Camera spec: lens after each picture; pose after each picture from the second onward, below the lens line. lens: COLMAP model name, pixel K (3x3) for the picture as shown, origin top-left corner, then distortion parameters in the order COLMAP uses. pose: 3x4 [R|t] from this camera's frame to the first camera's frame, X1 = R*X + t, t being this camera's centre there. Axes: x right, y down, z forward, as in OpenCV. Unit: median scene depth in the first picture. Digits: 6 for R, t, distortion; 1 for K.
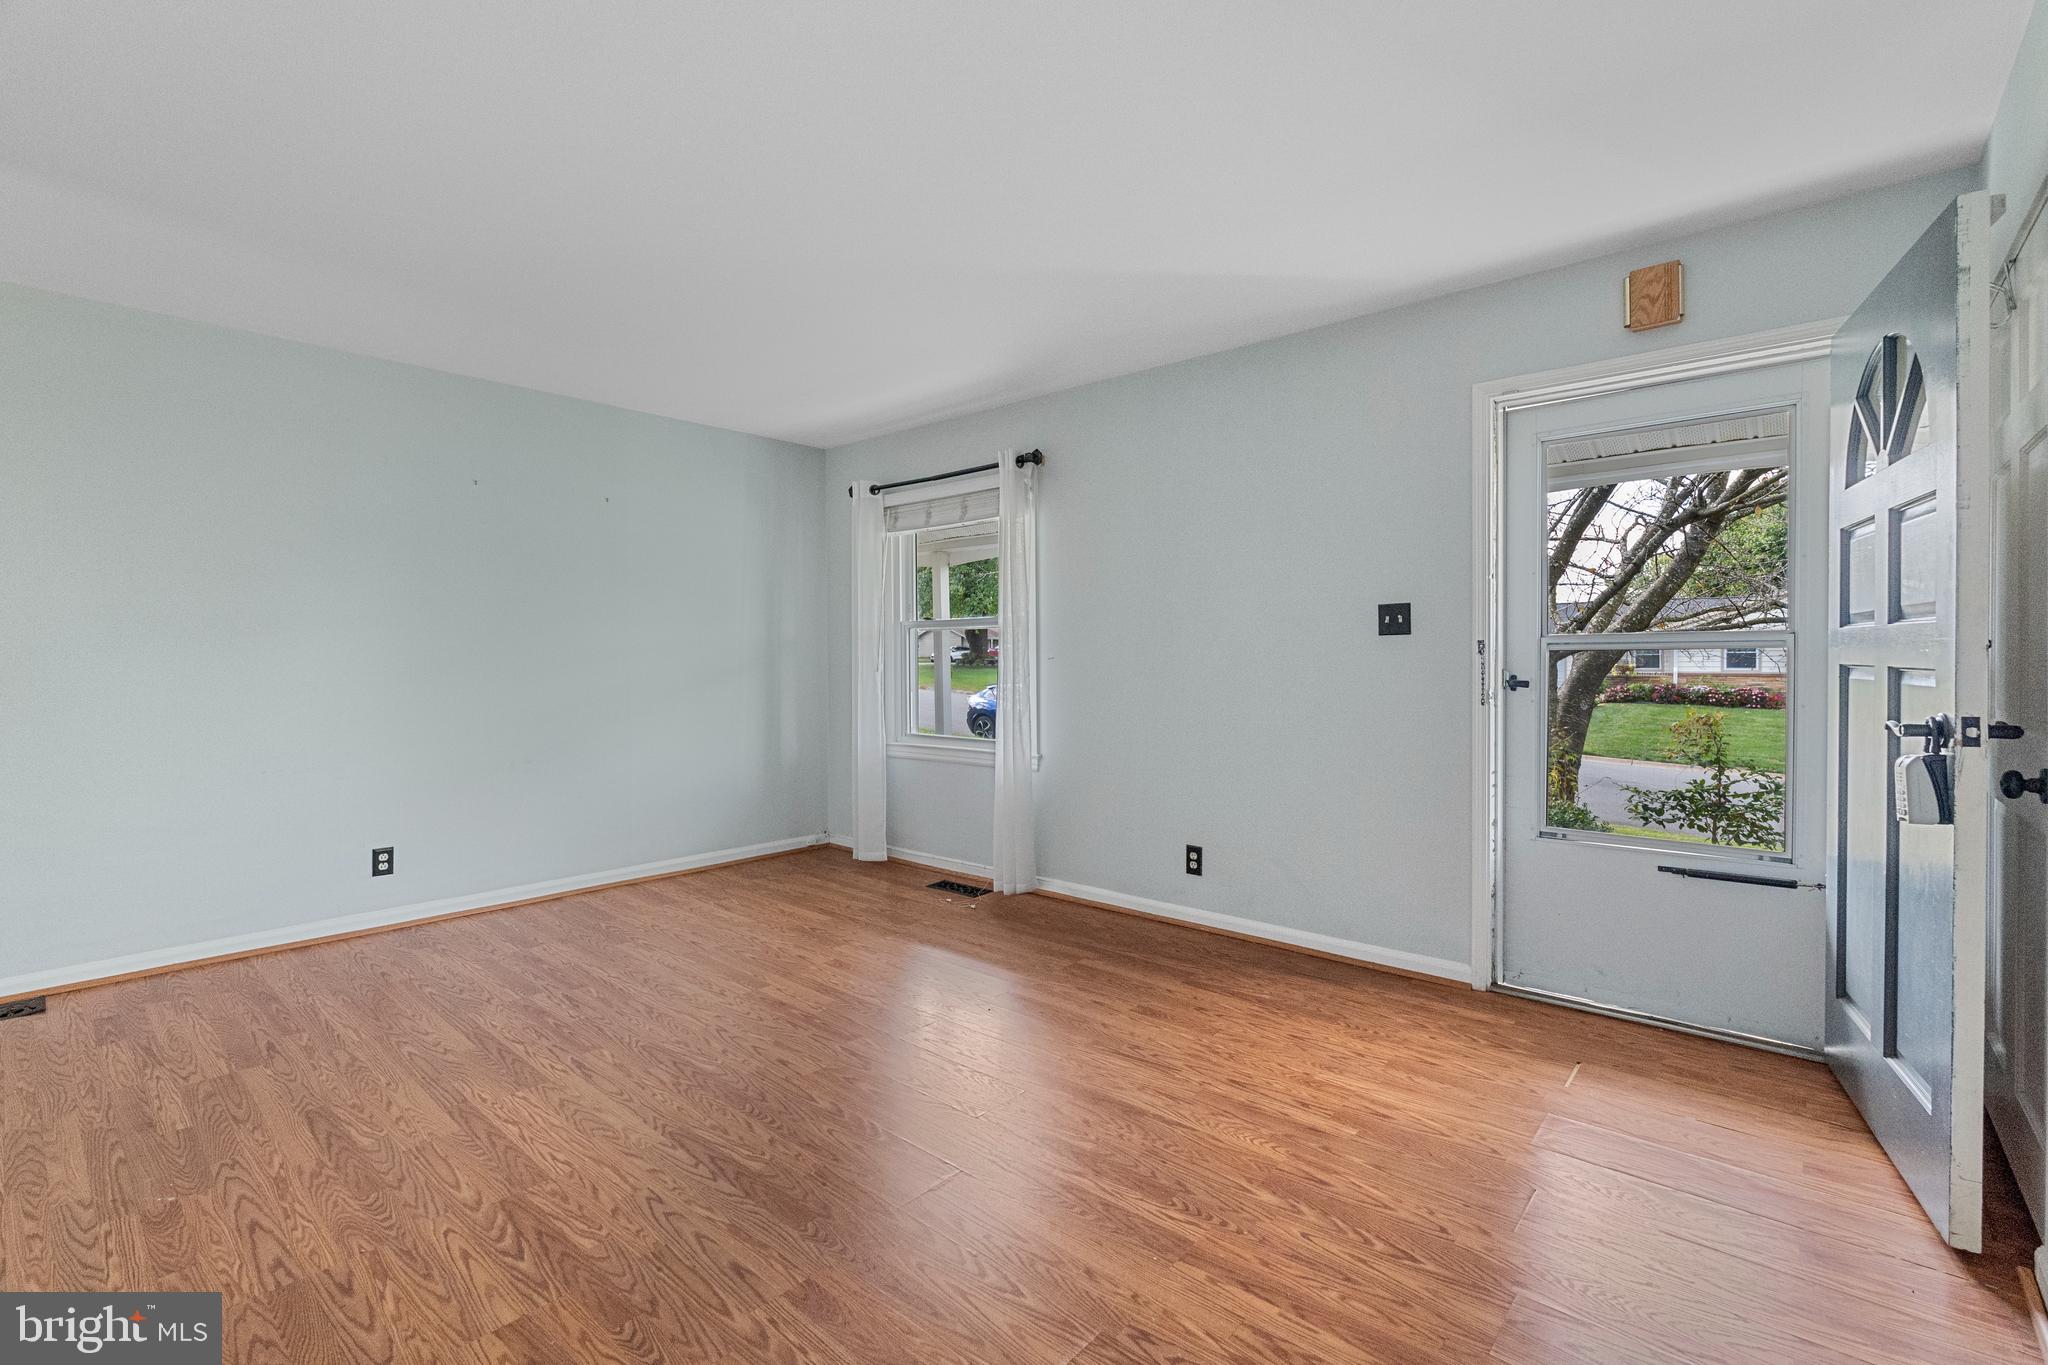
lens RADIAL K [[908.7, 0, 1026.1], [0, 908.7, 674.0], [0, 0, 1]] dist [-0.007130, 0.000199]
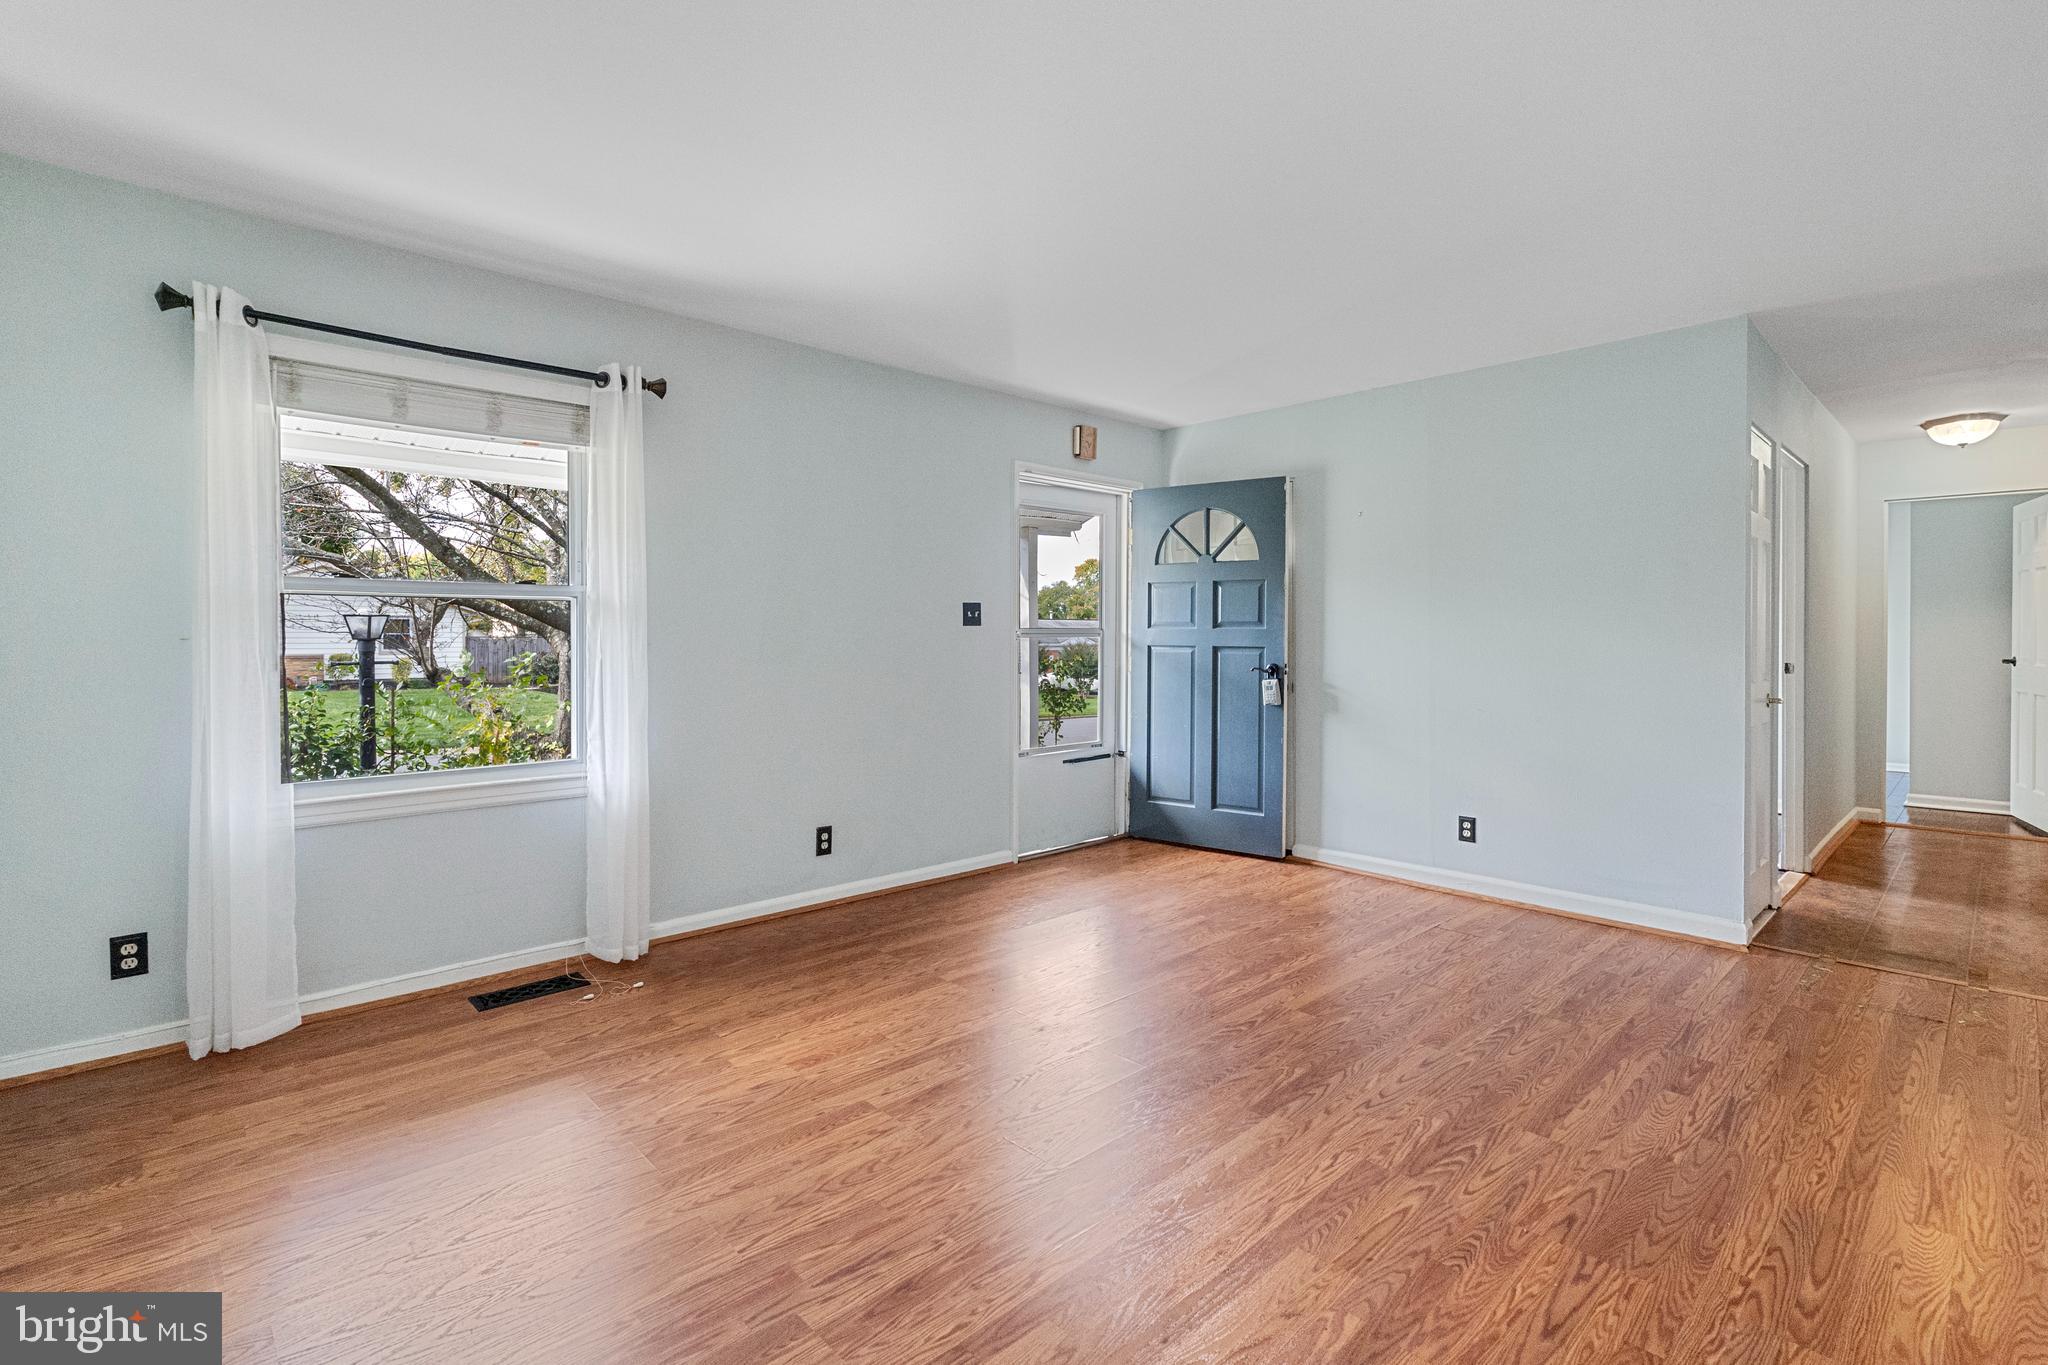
lens RADIAL K [[908.7, 0, 1060.8], [0, 908.7, 645.9], [0, 0, 1]] dist [-0.007130, 0.000199]
pose [[0.092611, -0.006116, 0.995684, -1.564414], [0.016903, 0.999847, 0.004569, -0.027558], [-0.995559, 0.016407, 0.092700, 1.236031]]
